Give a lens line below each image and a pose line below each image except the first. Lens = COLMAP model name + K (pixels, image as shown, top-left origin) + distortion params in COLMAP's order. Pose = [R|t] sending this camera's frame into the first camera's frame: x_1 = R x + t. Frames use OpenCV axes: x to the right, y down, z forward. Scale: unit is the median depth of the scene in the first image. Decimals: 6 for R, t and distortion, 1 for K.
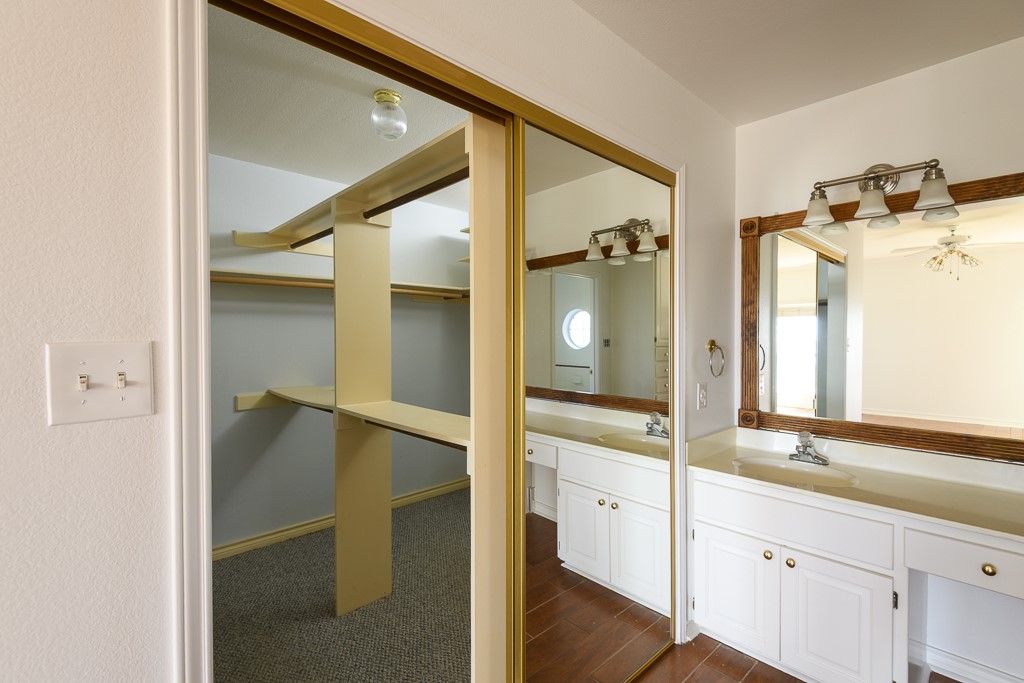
lens RADIAL K [[472.2, 0, 511.6], [0, 472.2, 338.4], [0, 0, 1]] dist [0.004350, -0.000426]
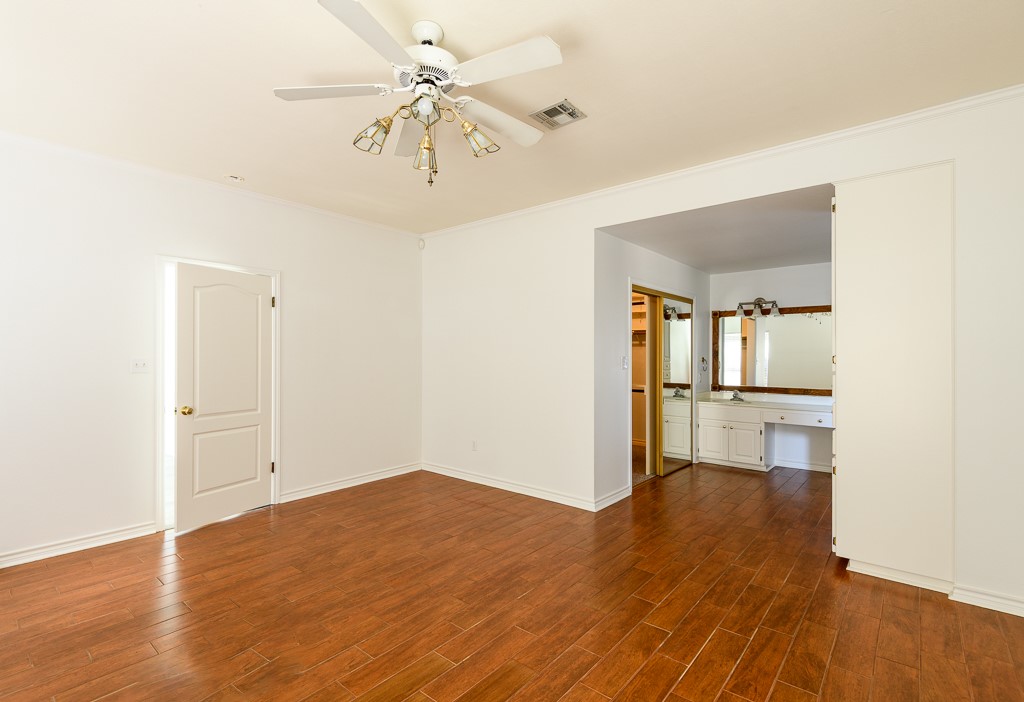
lens RADIAL K [[453.1, 0, 510.4], [0, 453.1, 355.7], [0, 0, 1]] dist [0.003922, 0.000306]
pose [[0.995474, 0.001537, 0.095027, -0.918259], [-0.001049, 0.999986, -0.005185, 0.007295], [-0.095034, 0.005062, 0.995461, -1.474745]]
